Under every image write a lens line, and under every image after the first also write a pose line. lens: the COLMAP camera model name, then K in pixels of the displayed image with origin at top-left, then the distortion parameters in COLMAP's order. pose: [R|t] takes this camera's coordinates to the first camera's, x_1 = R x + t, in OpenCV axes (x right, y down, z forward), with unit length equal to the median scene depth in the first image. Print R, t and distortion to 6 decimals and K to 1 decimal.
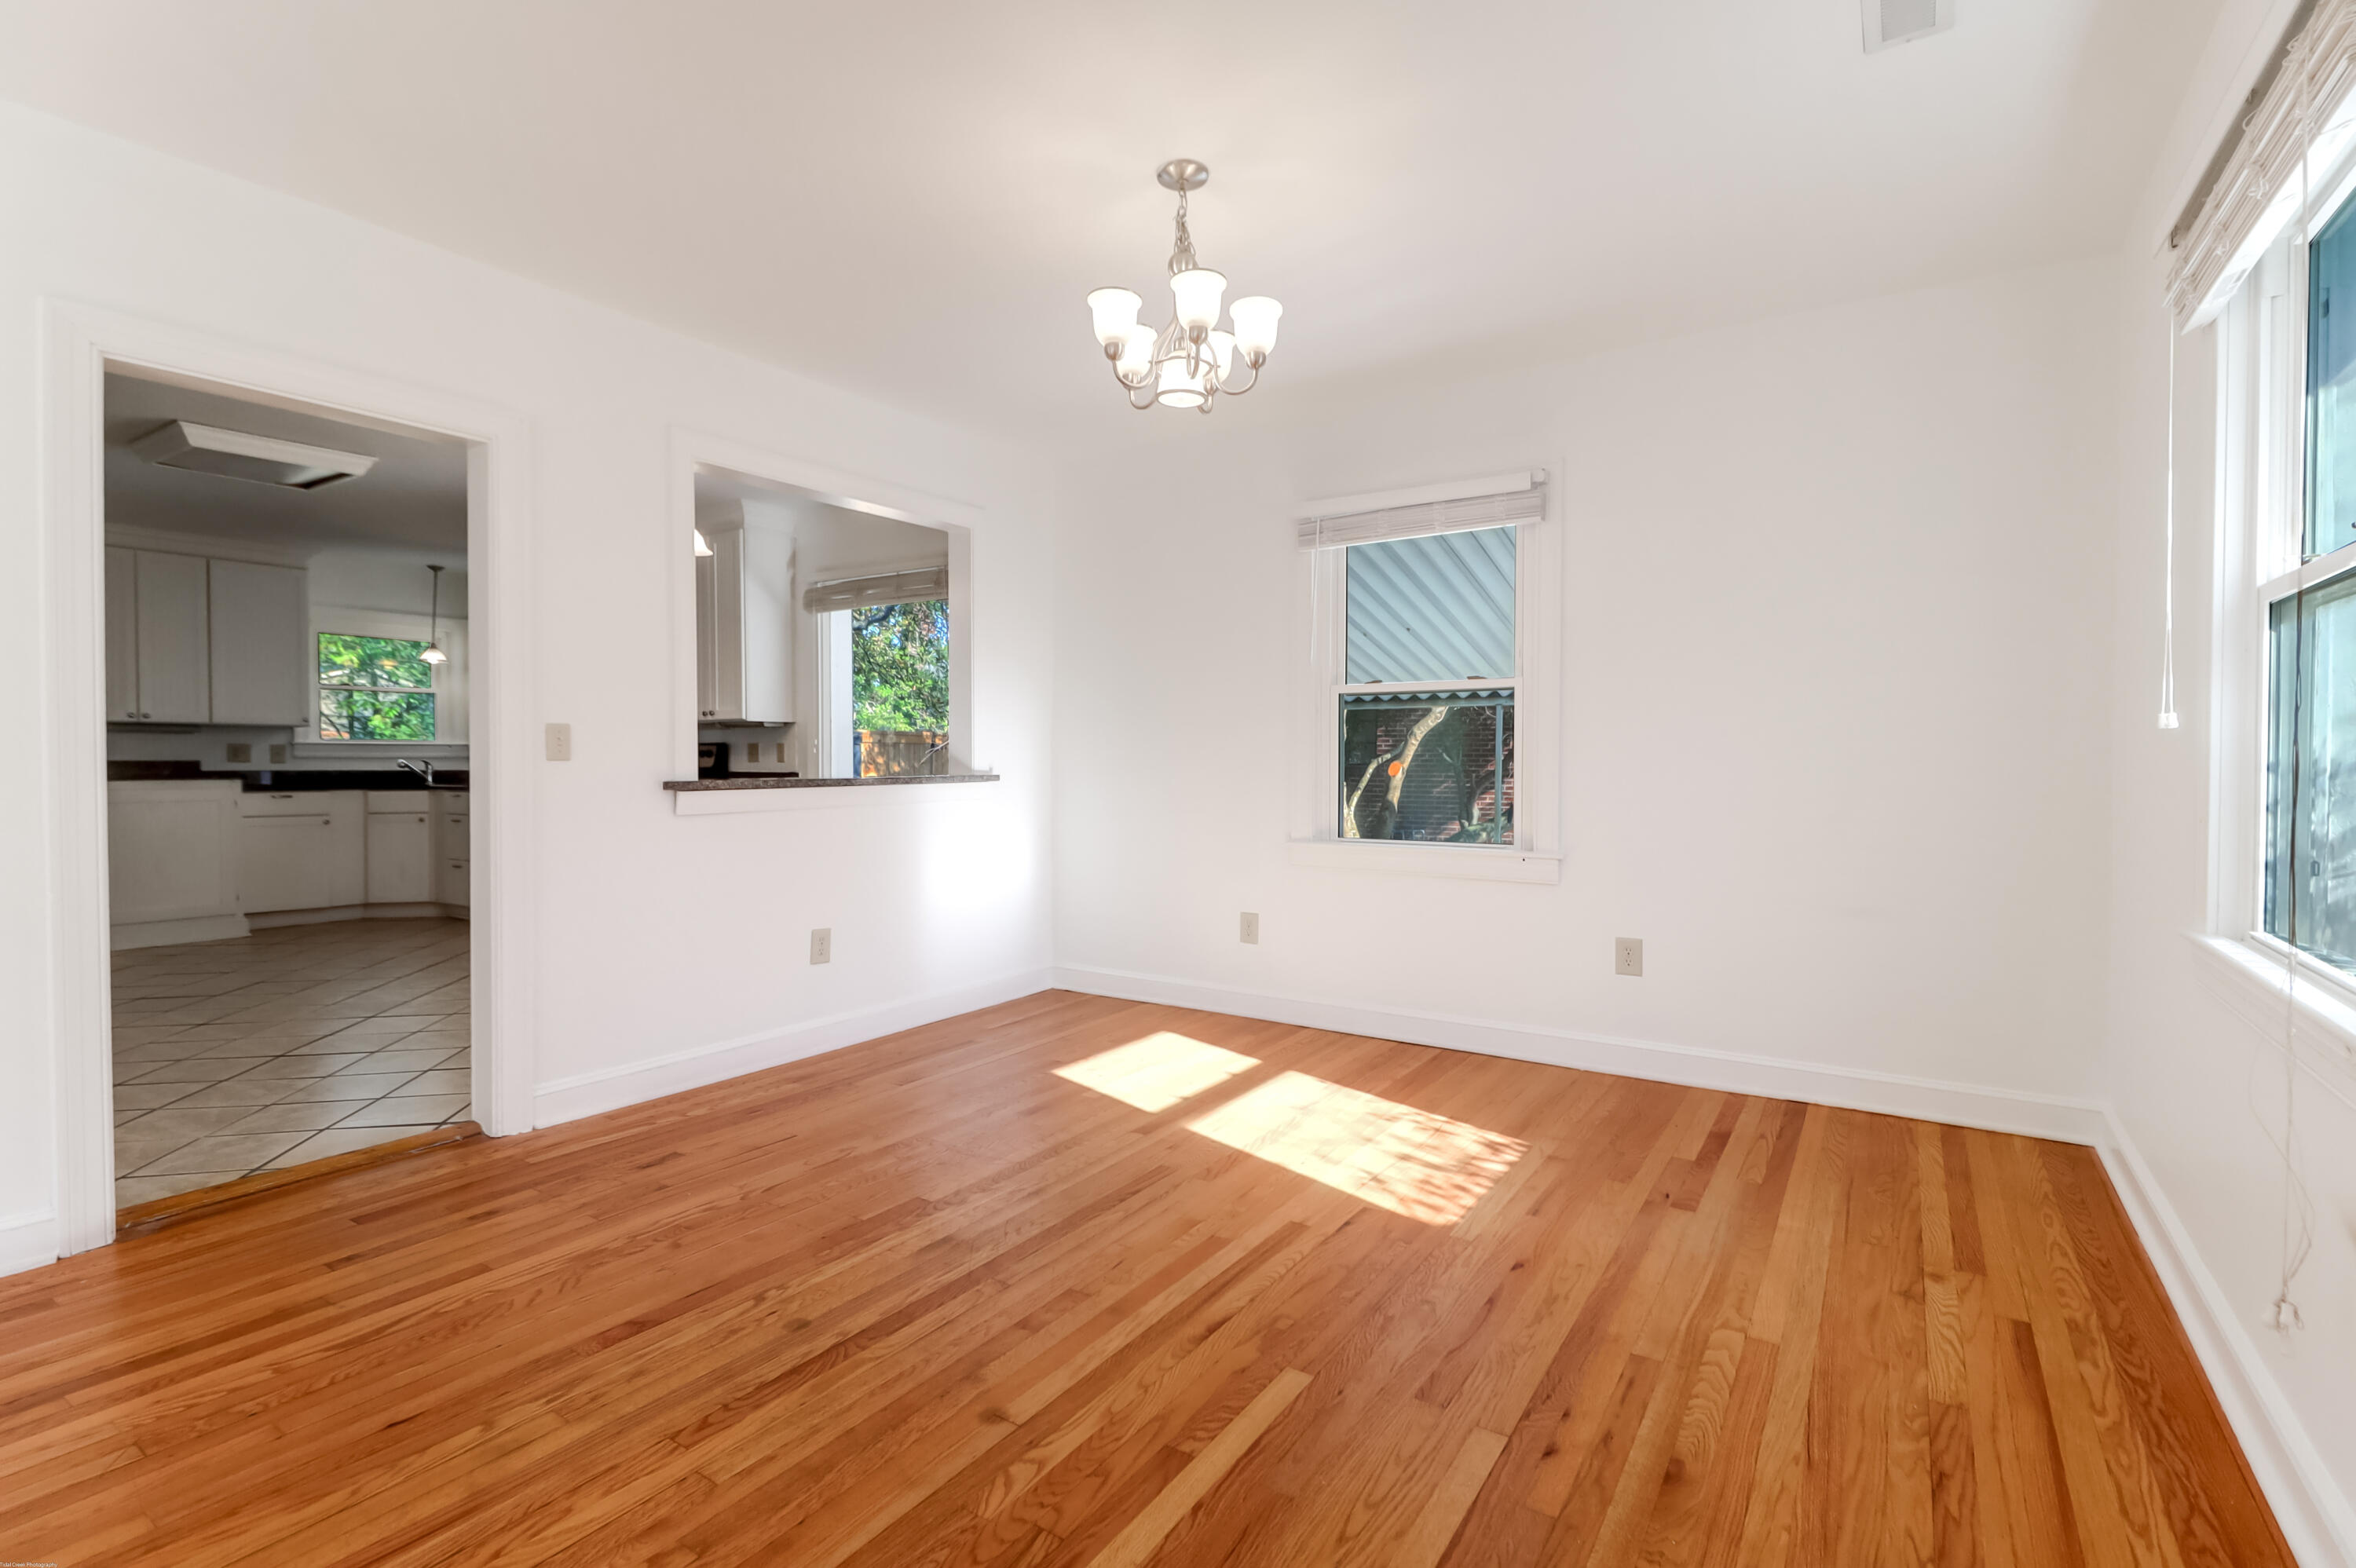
lens RADIAL K [[1079.2, 0, 1178.0], [0, 1079.2, 784.0], [0, 0, 1]] dist [0.024952, -0.017093]
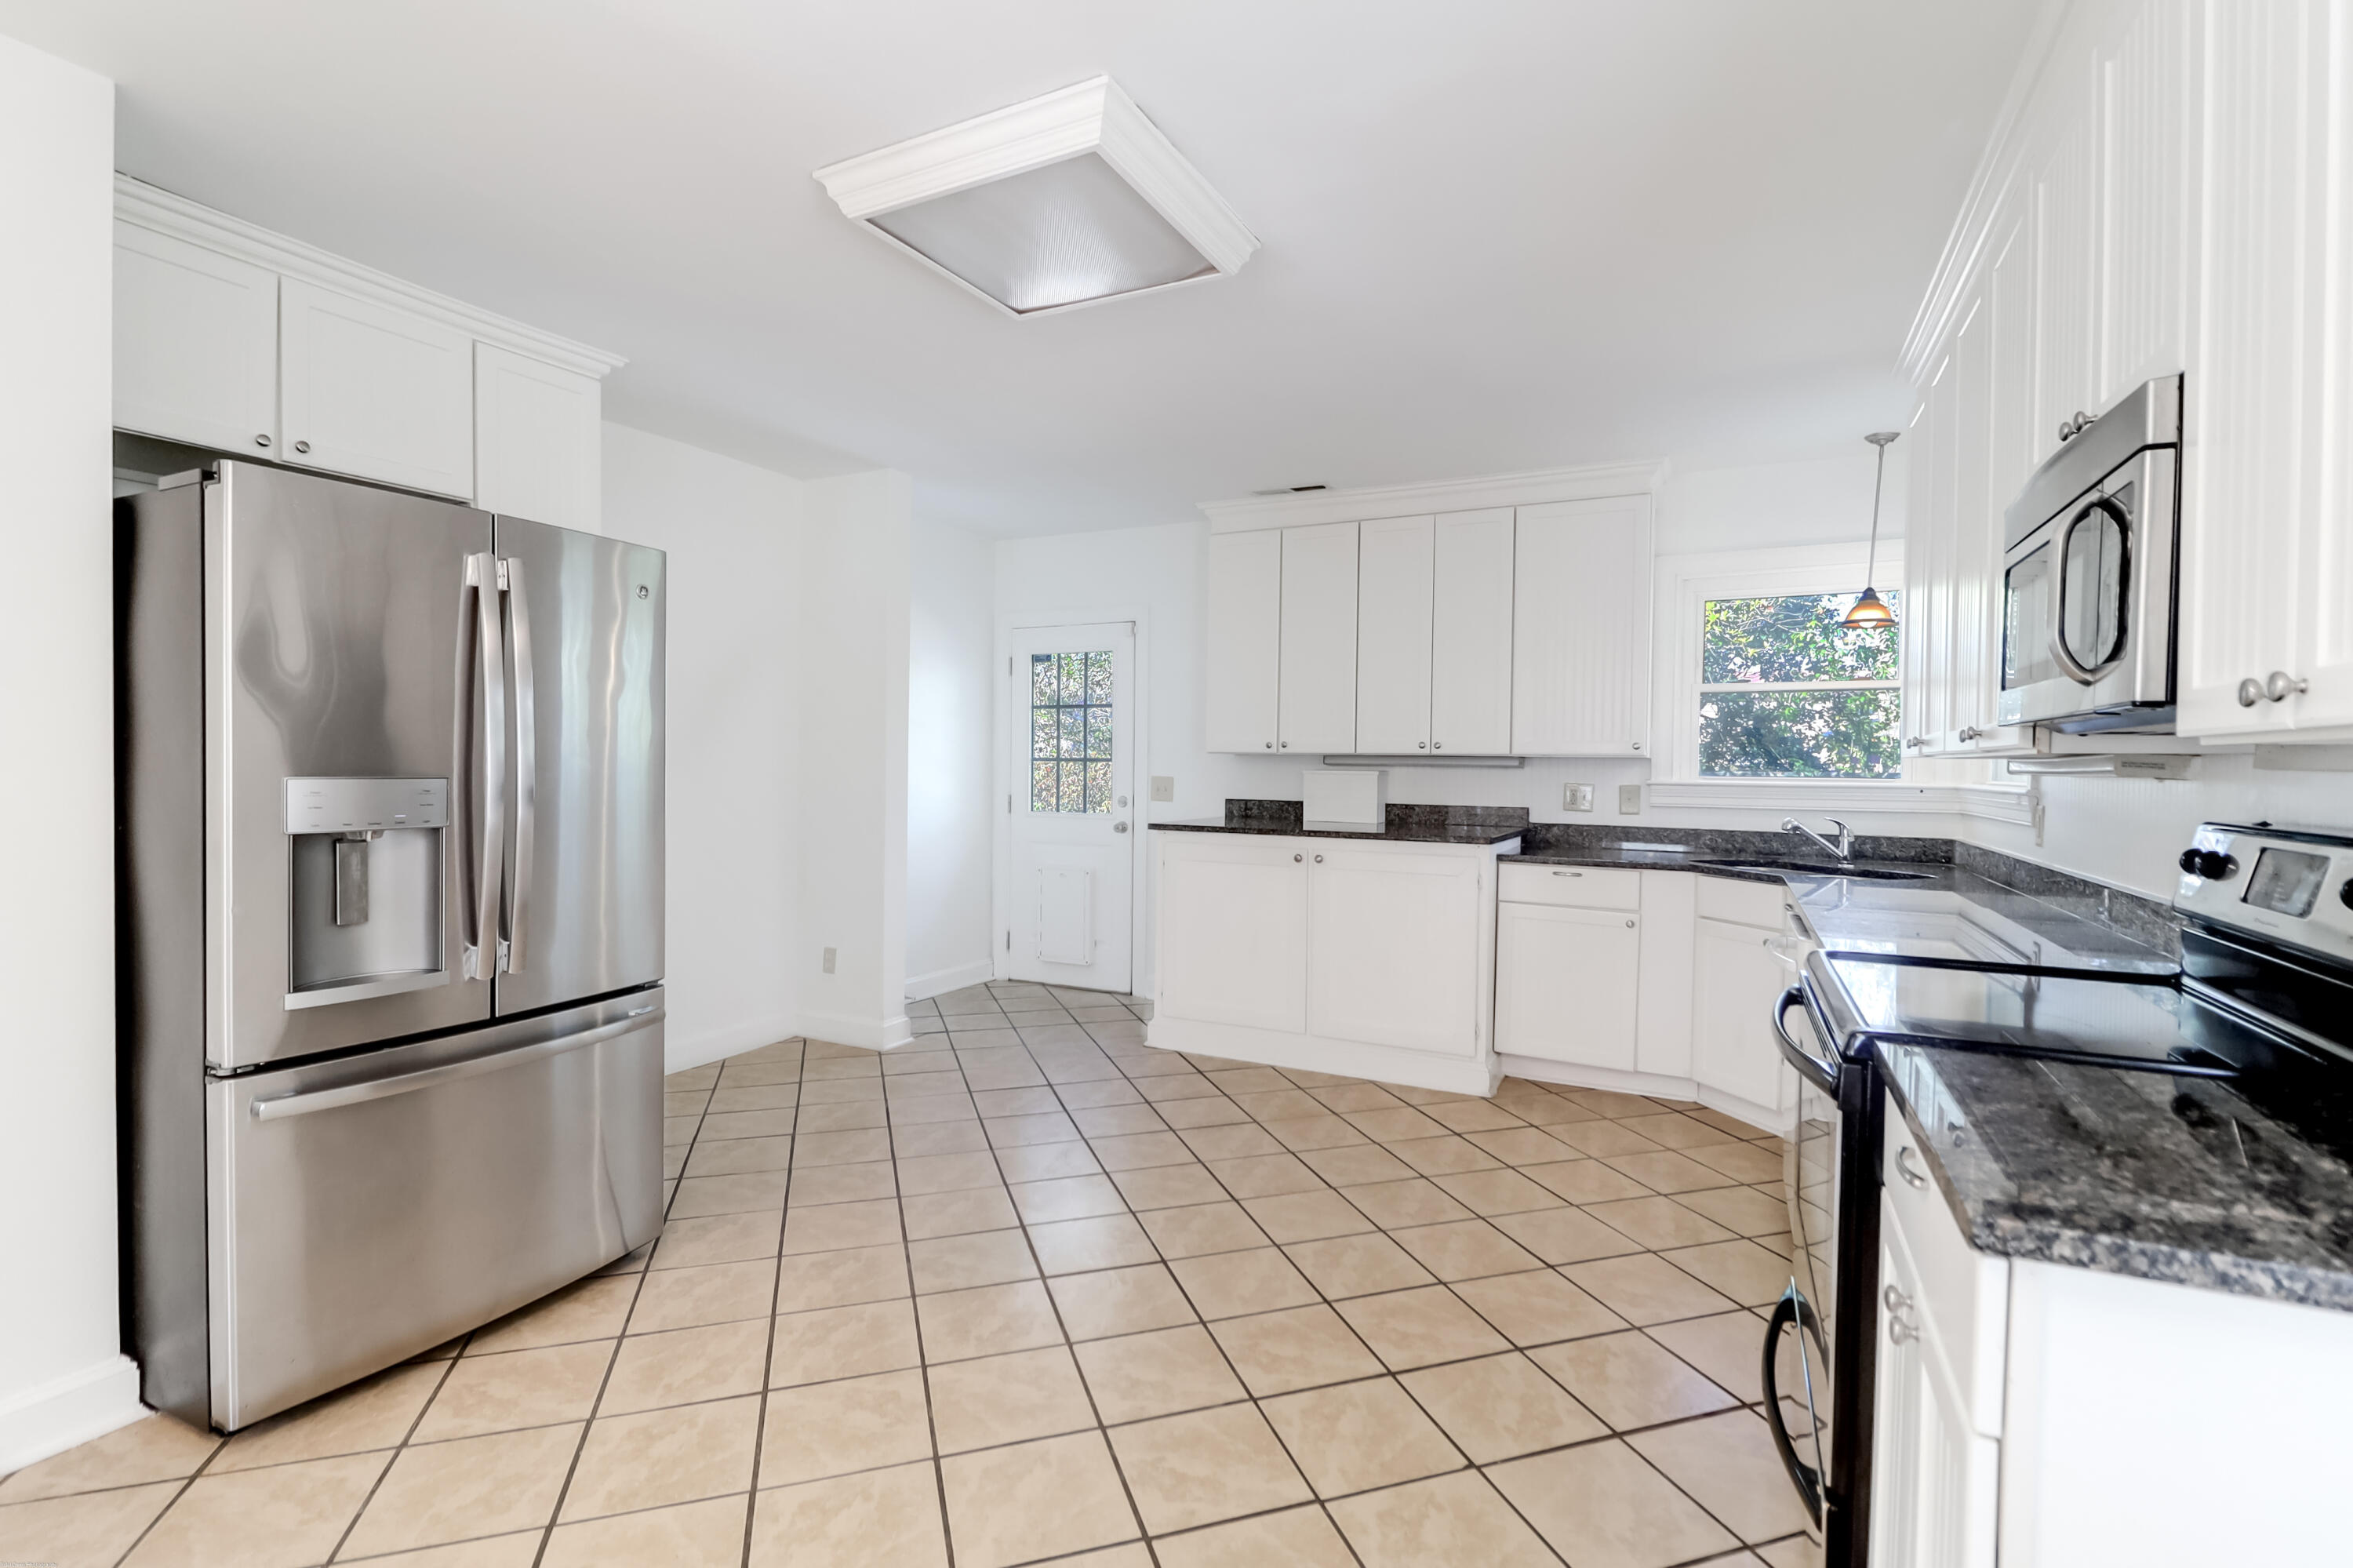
lens RADIAL K [[1083.7, 0, 1182.2], [0, 1083.7, 780.5], [0, 0, 1]] dist [0.025744, -0.015951]
pose [[0.120420, 0.016529, -0.992585, -0.231213], [-0.032063, 0.999404, 0.012753, -0.038697], [0.992205, 0.030290, 0.120878, 0.665164]]
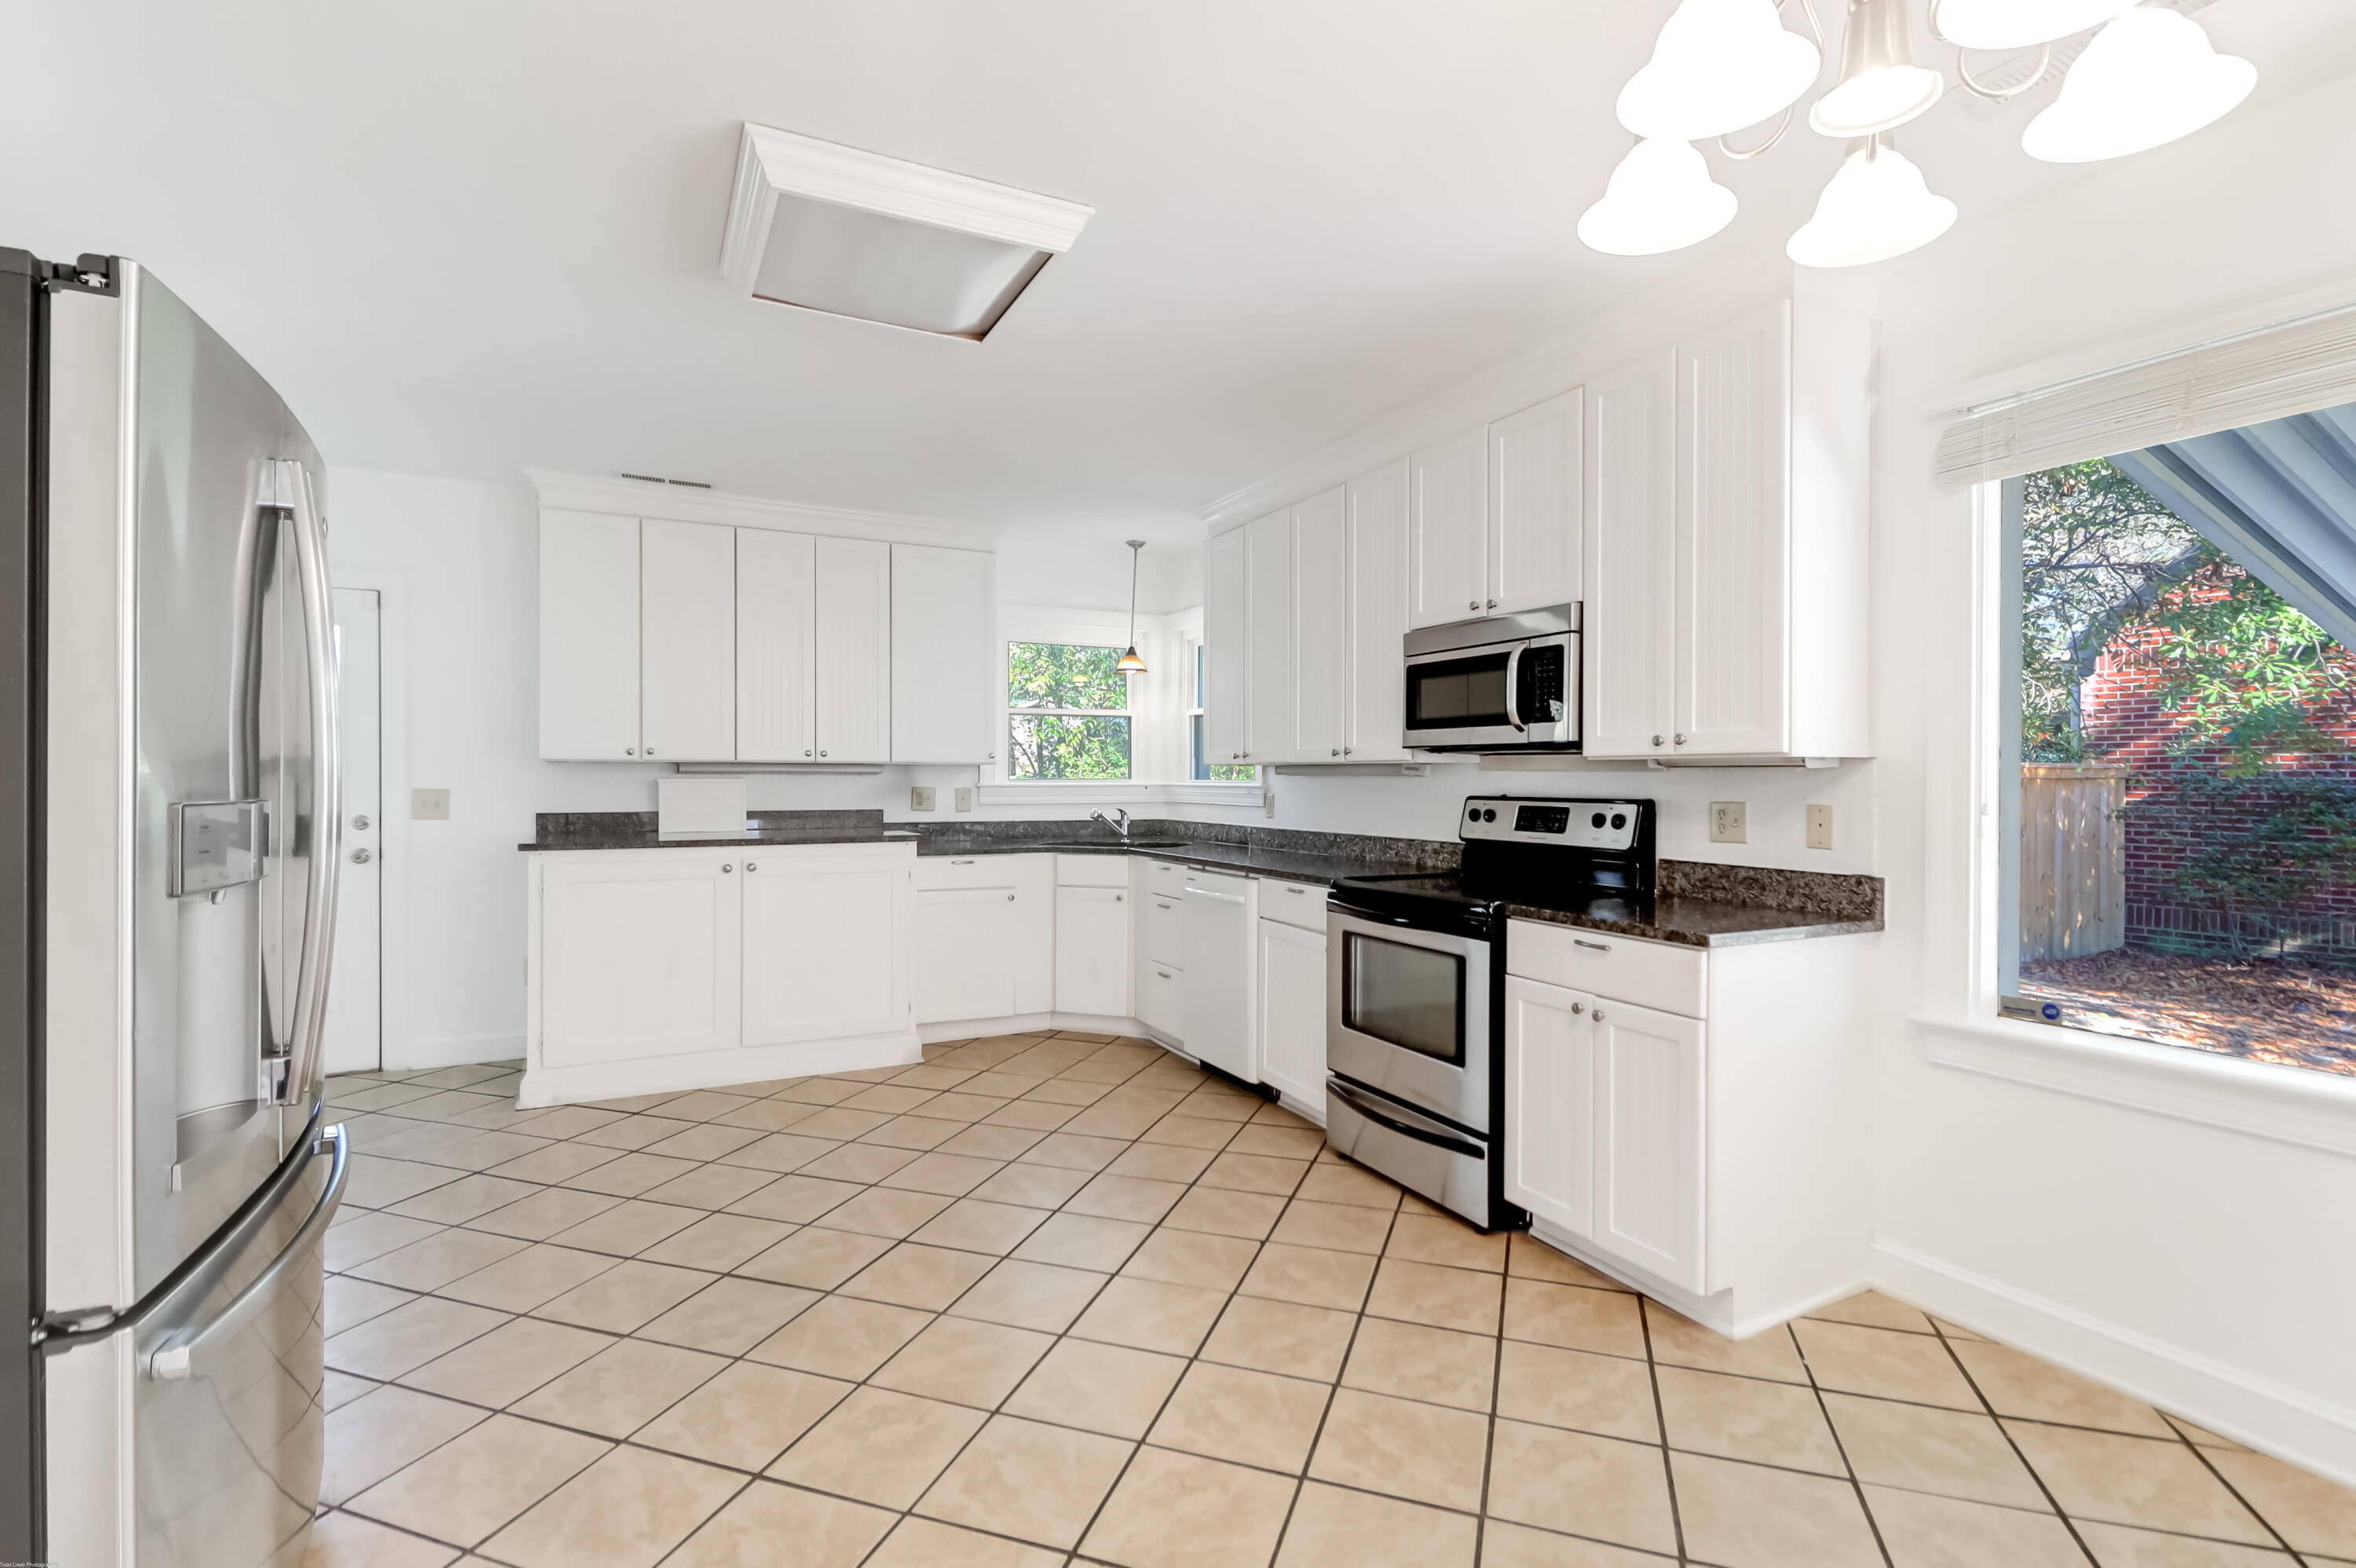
lens RADIAL K [[1085.0, 0, 1183.7], [0, 1085.0, 780.5], [0, 0, 1]] dist [0.025744, -0.015951]
pose [[0.869407, 0.002446, -0.494090, -0.314831], [-0.011417, 0.999820, -0.015140, -0.031472], [0.493964, 0.018804, 0.869279, 0.412822]]
